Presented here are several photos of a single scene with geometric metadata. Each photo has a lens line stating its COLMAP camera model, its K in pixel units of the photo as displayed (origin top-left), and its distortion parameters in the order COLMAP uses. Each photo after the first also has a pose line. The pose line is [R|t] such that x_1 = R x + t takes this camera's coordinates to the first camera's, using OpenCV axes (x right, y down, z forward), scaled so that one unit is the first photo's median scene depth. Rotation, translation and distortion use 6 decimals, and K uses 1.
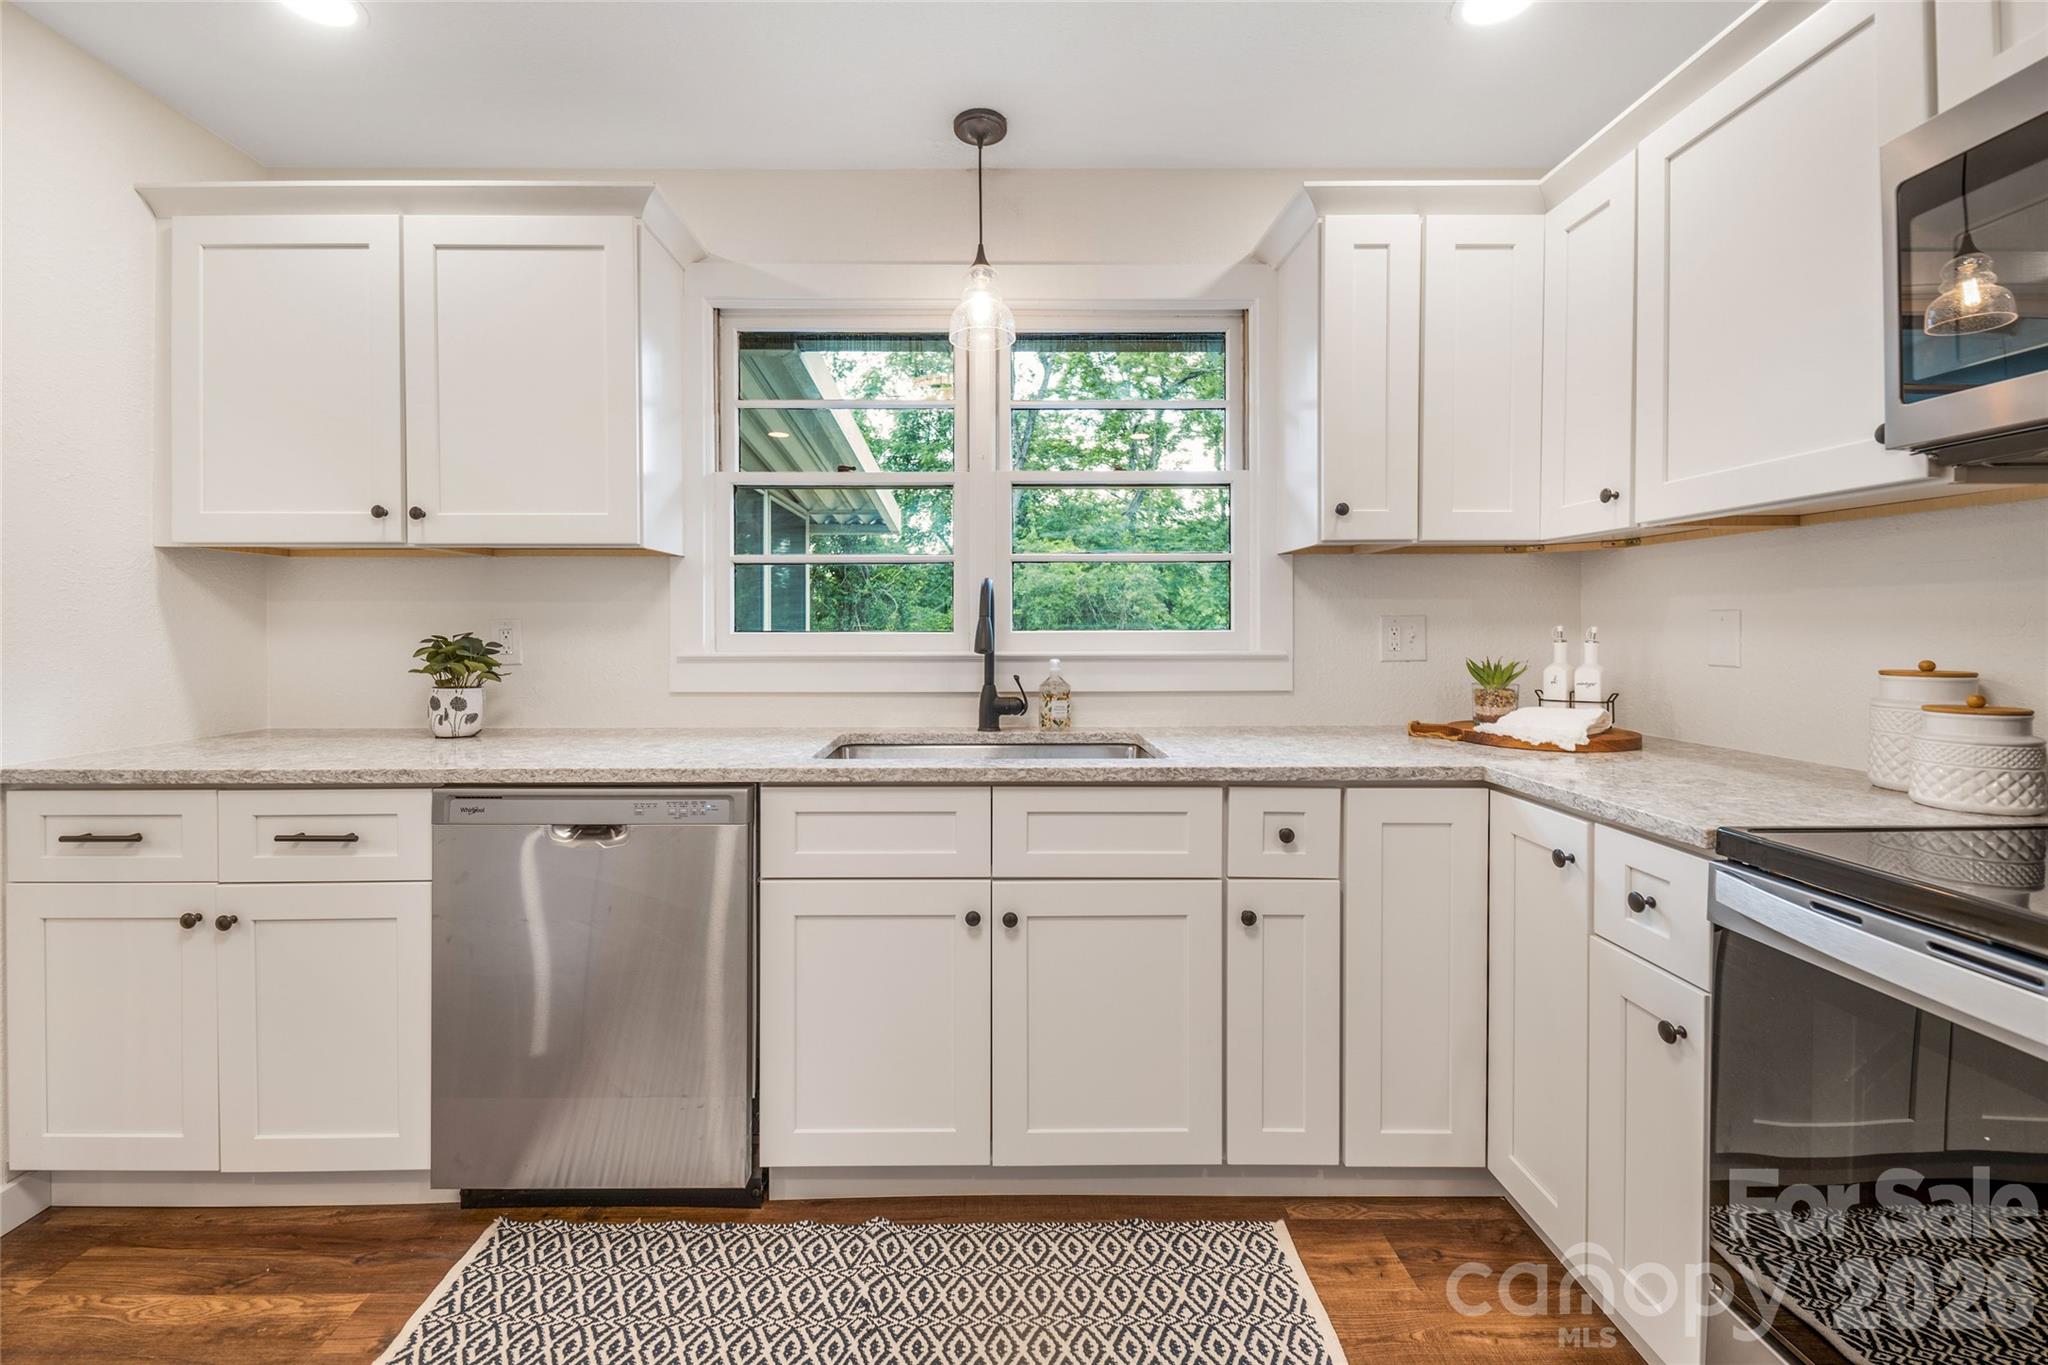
lens RADIAL K [[836.5, 0, 1000.0], [0, 836.5, 631.3], [0, 0, 1]] dist [0.012651, -0.008734]
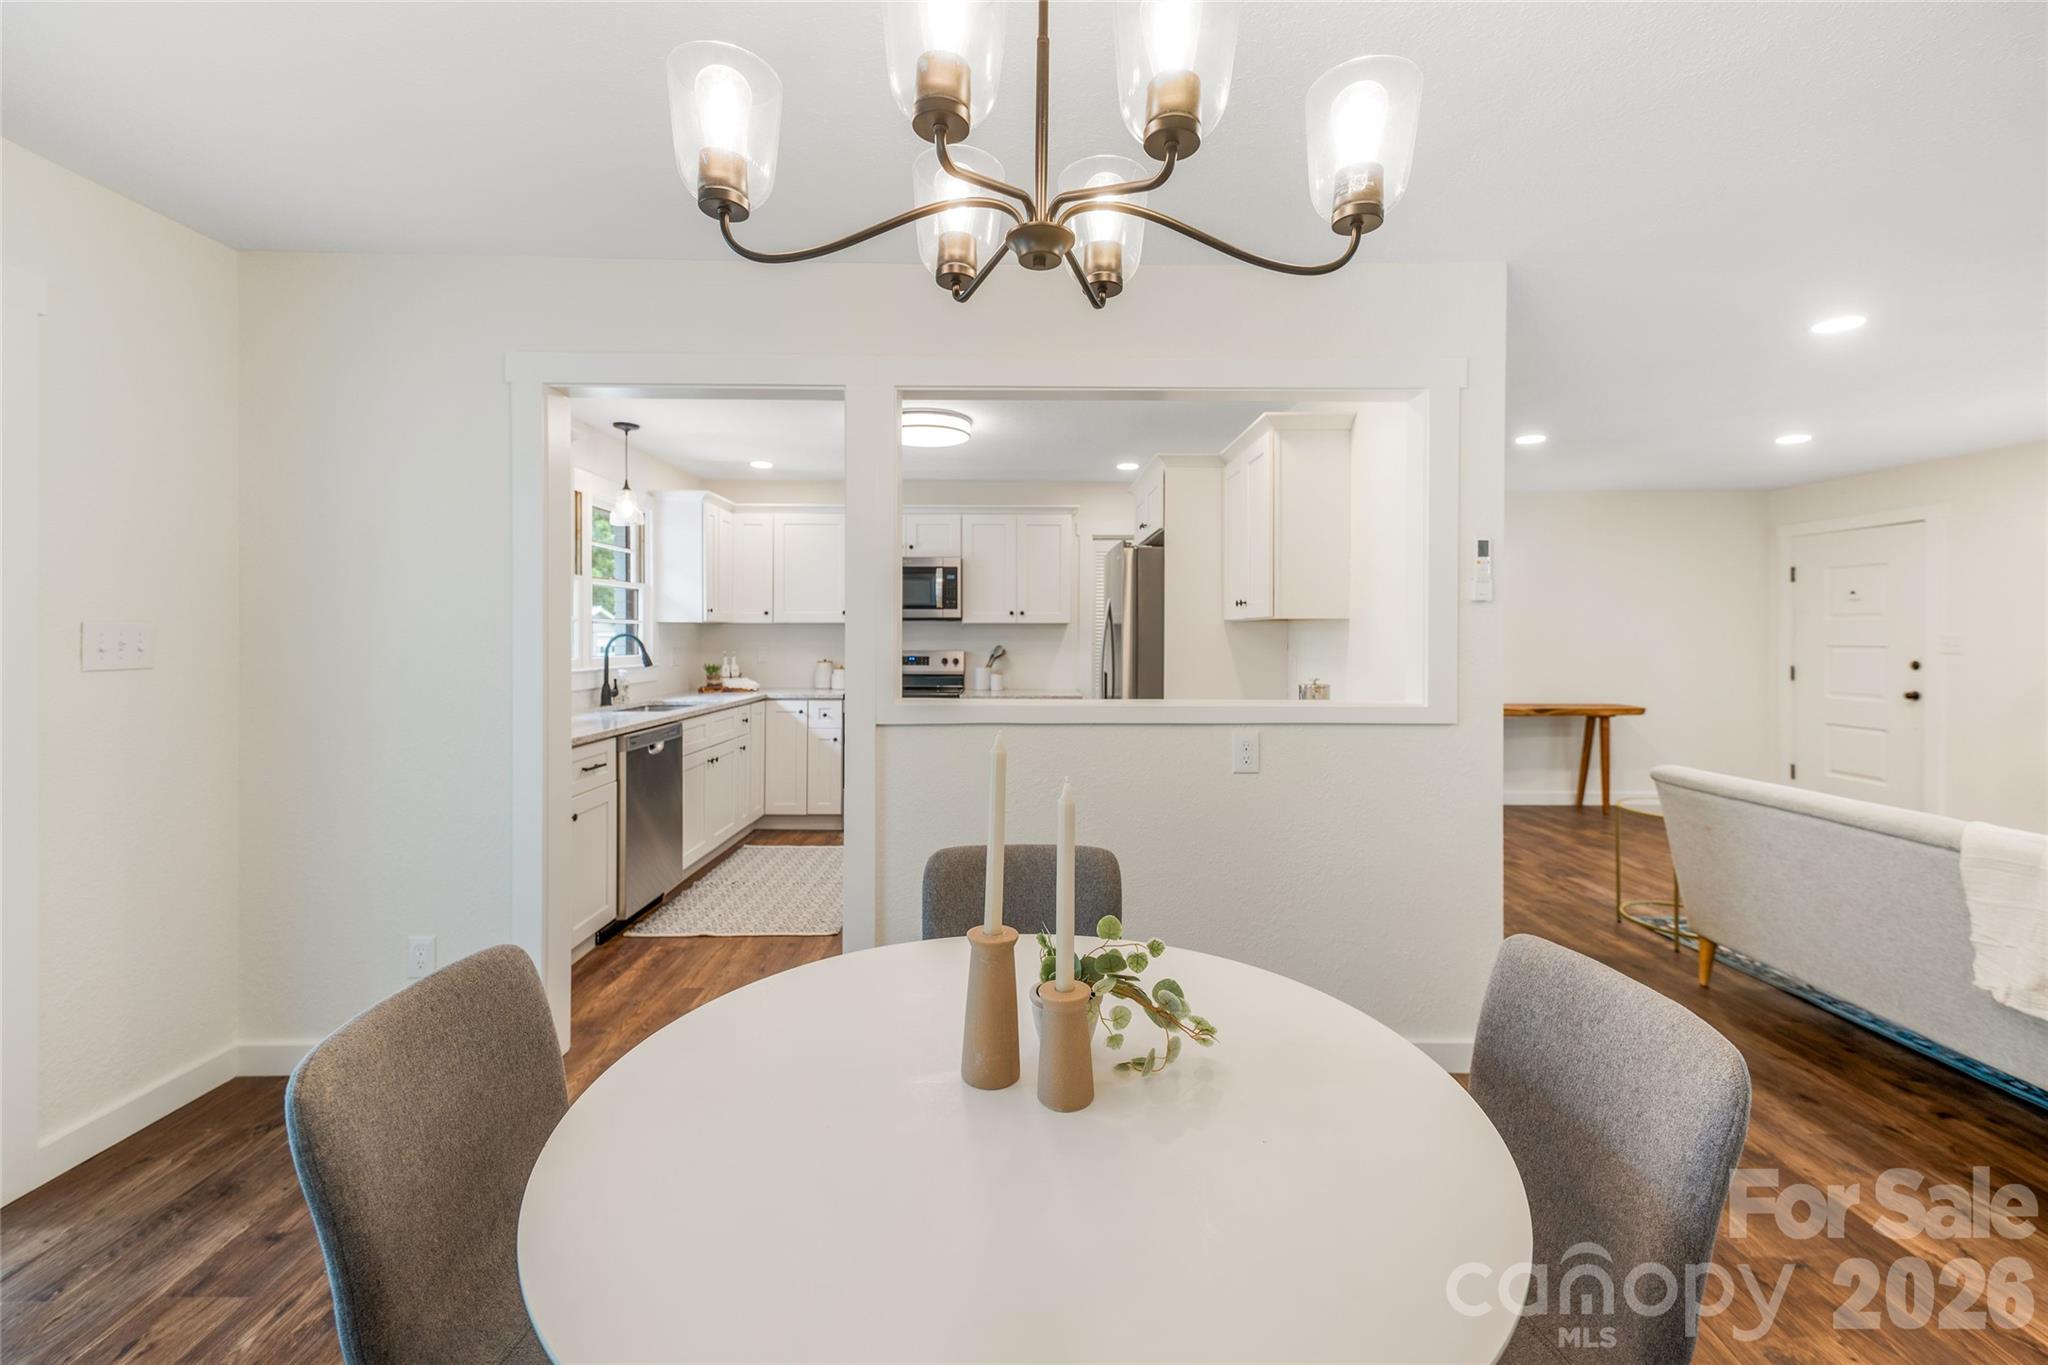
lens RADIAL K [[857.2, 0, 1033.8], [0, 857.2, 643.7], [0, 0, 1]] dist [0.018137, -0.007689]
pose [[-0.013168, -0.008622, 0.999876, -2.753611], [0.002254, 0.999960, 0.008652, -0.065839], [-0.999911, 0.002368, -0.013148, -0.030872]]
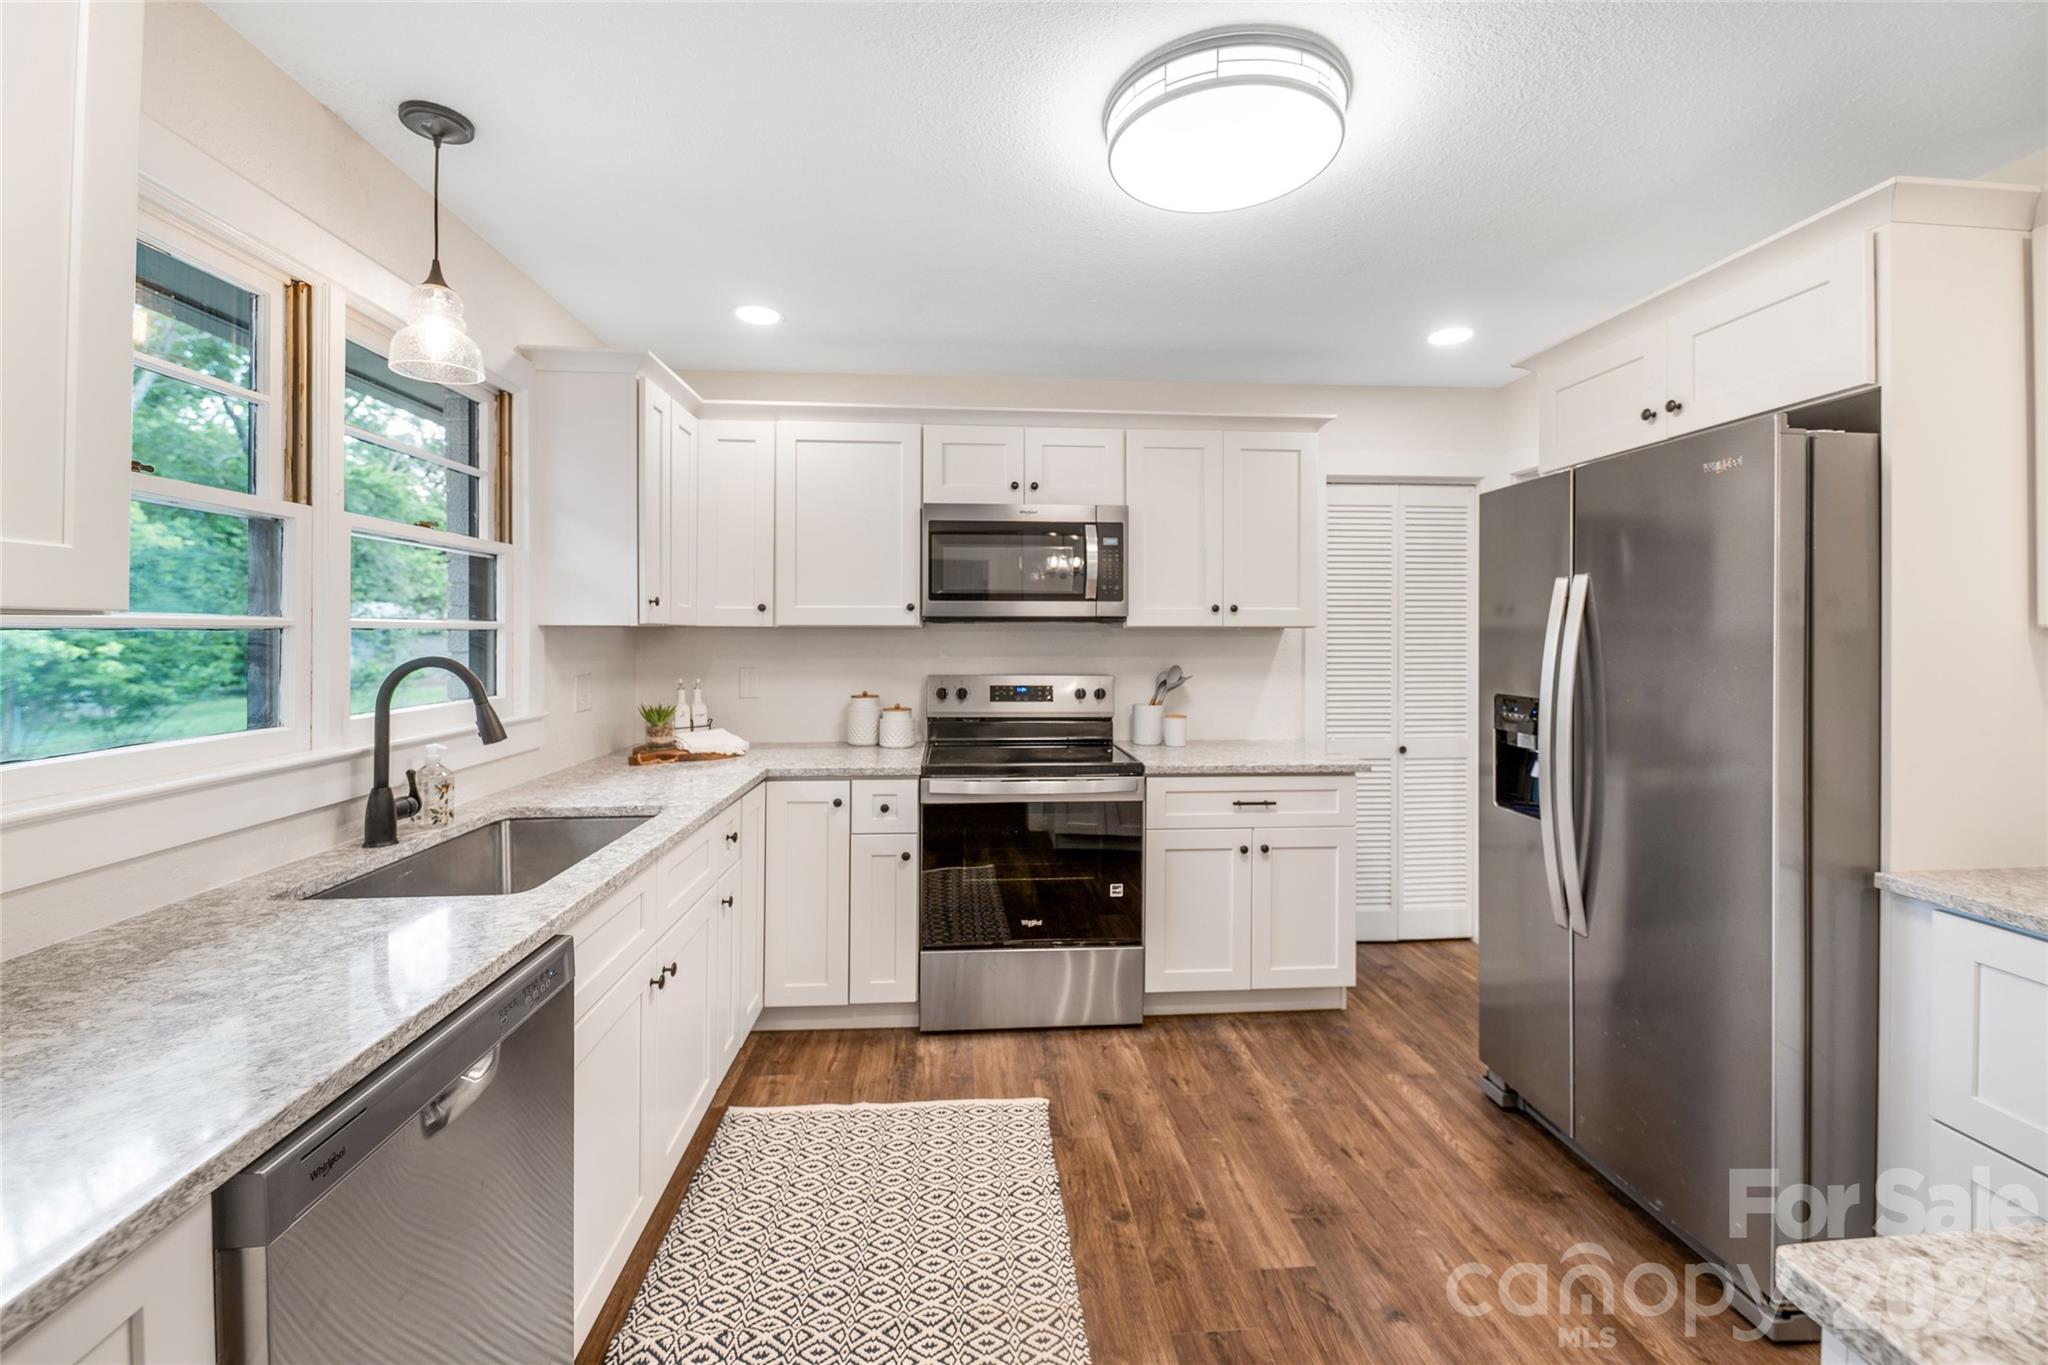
lens RADIAL K [[844.6, 0, 1023.1], [0, 844.6, 637.1], [0, 0, 1]] dist [0.014790, -0.000037]
pose [[-0.072743, -0.001521, 0.997350, -1.110297], [0.002393, 0.999996, 0.001699, -0.101138], [-0.997348, 0.002510, -0.072739, 0.579324]]
